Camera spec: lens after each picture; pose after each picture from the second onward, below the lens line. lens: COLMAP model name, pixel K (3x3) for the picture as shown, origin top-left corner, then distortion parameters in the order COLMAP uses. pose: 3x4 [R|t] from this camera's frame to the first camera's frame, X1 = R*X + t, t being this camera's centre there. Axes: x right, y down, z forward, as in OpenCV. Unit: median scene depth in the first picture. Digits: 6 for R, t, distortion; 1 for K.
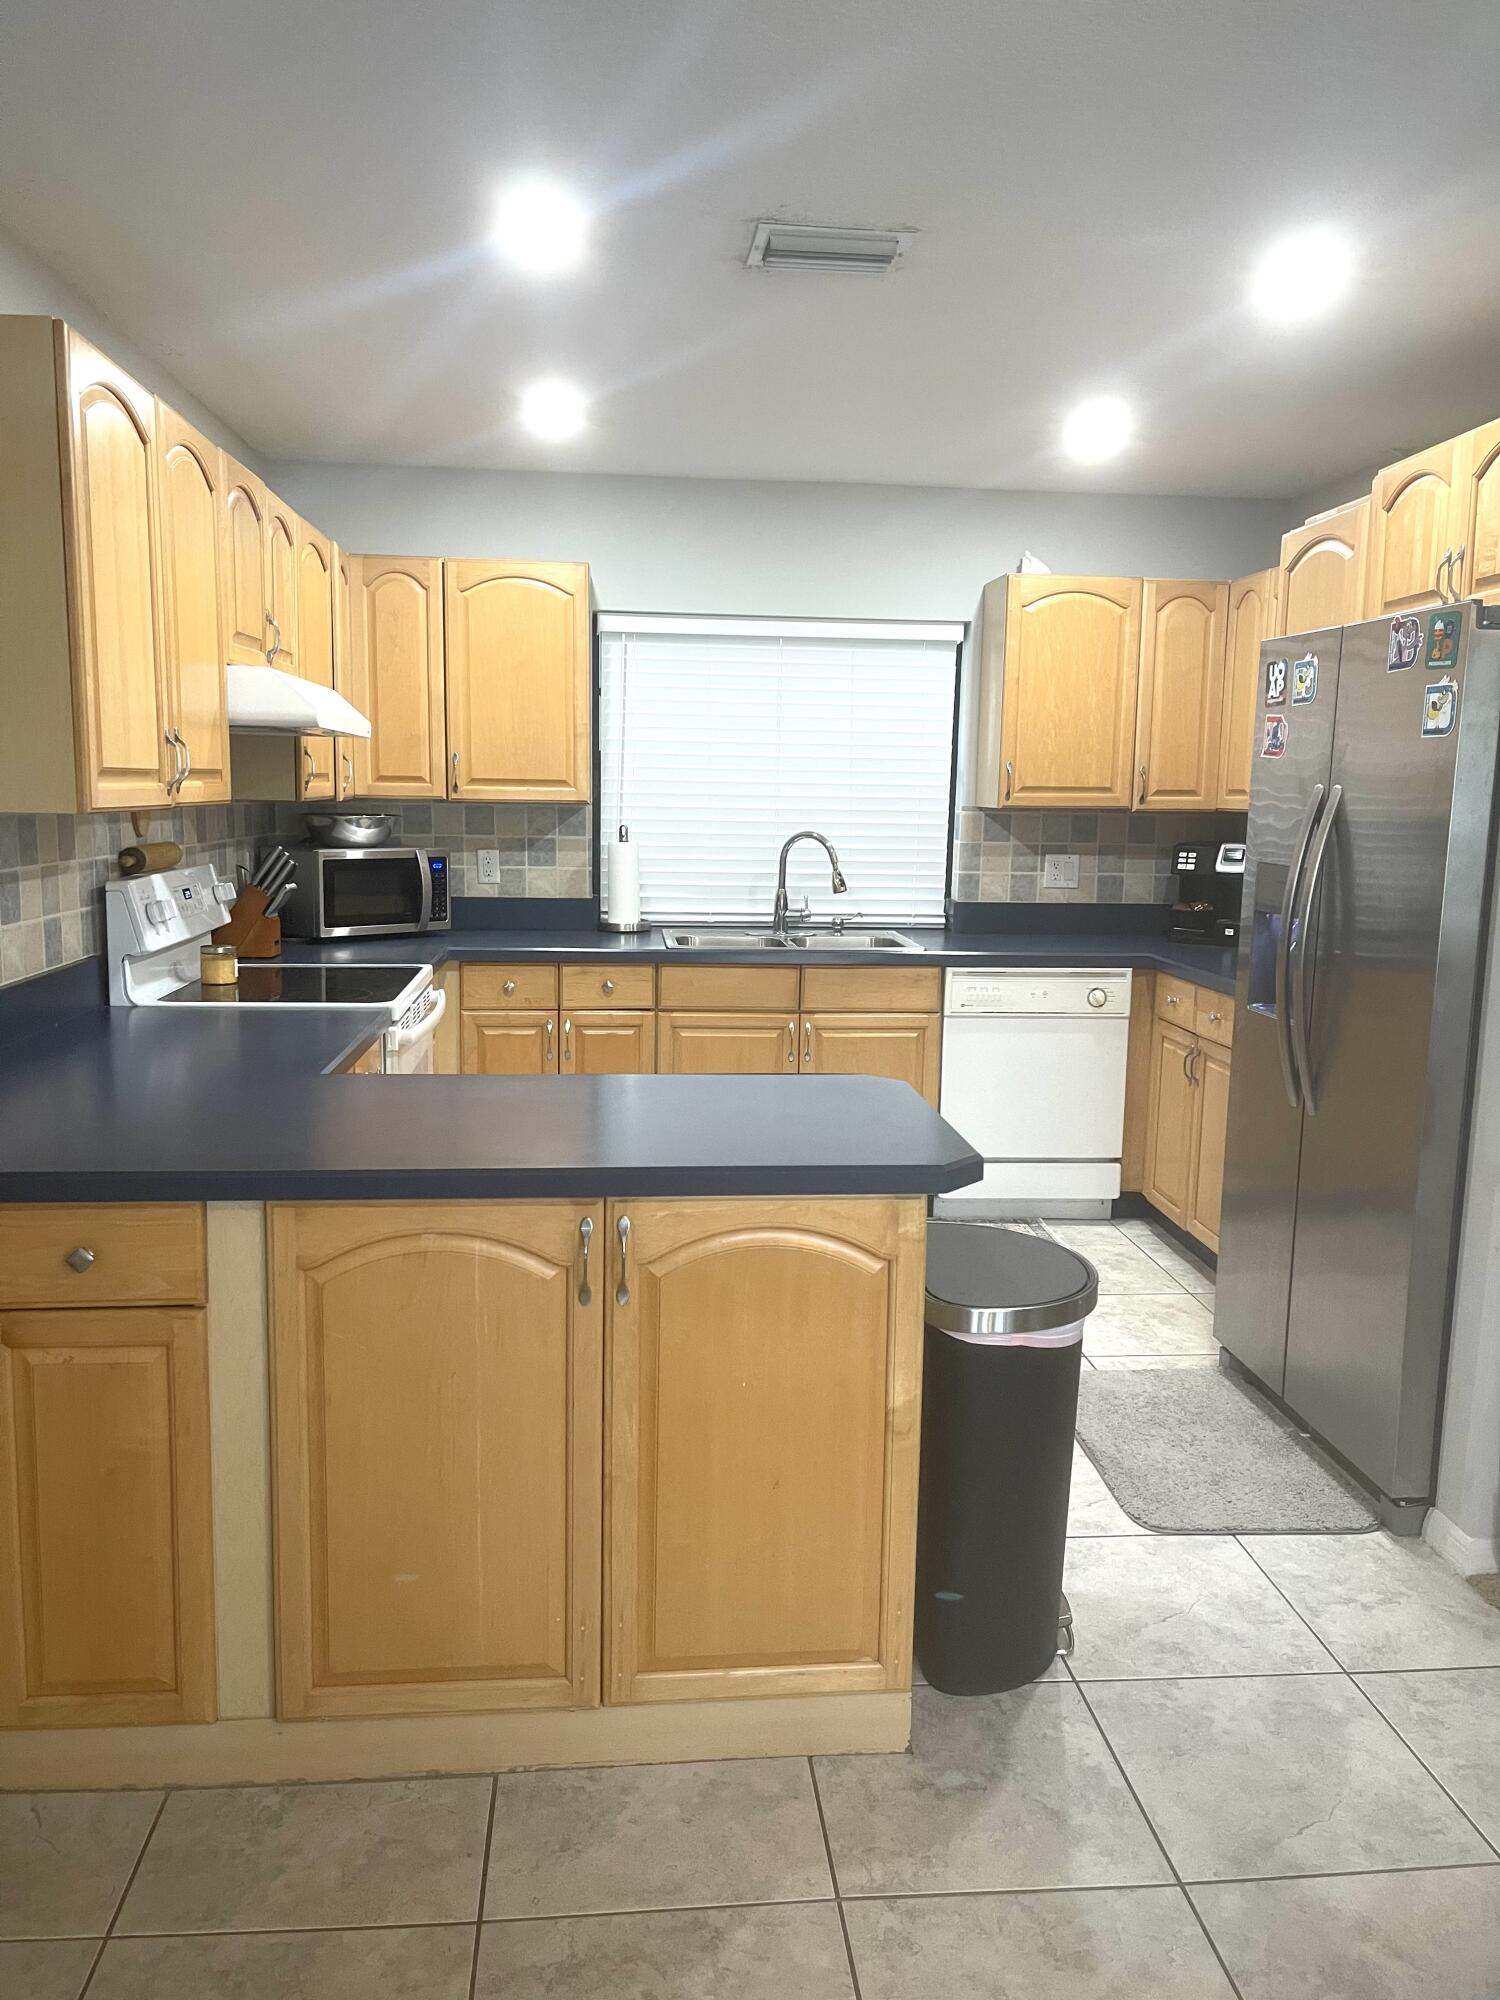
lens RADIAL K [[1507.1, 0, 757.7], [0, 1507.1, 993.8], [0, 0, 1]] dist [0.053416, -0.079425]
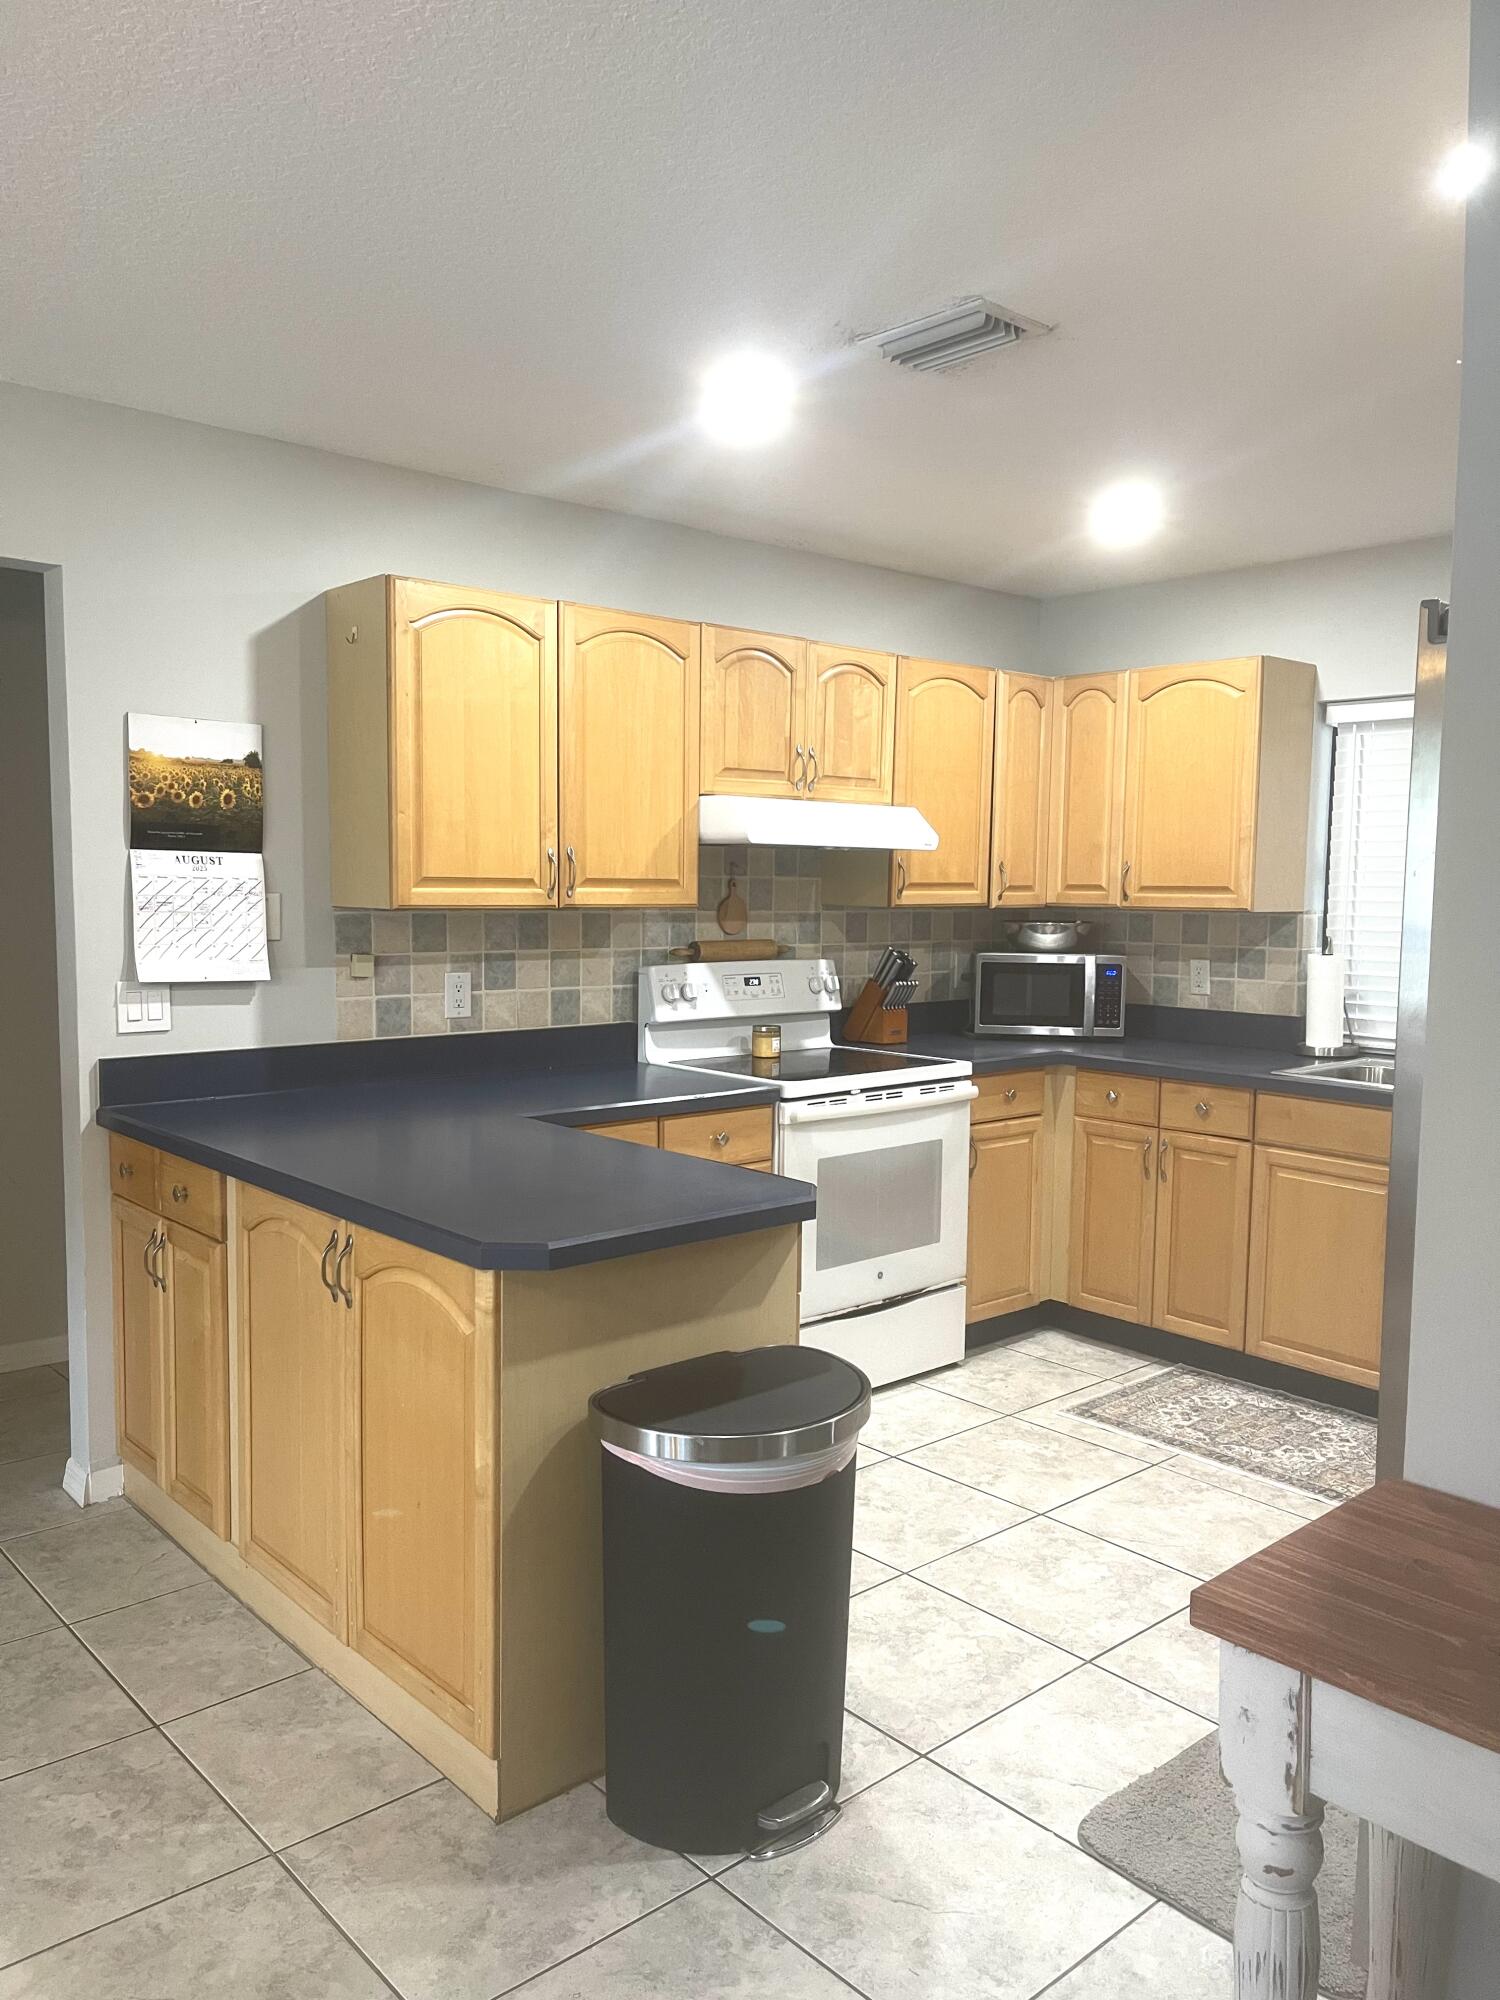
lens RADIAL K [[1507.1, 0, 757.7], [0, 1507.1, 993.8], [0, 0, 1]] dist [0.053416, -0.079425]
pose [[0.587164, 0.048631, -0.808006, 0.469595], [-0.111025, 0.993598, -0.020879, -0.024350], [0.801818, 0.101968, 0.588804, 0.226287]]
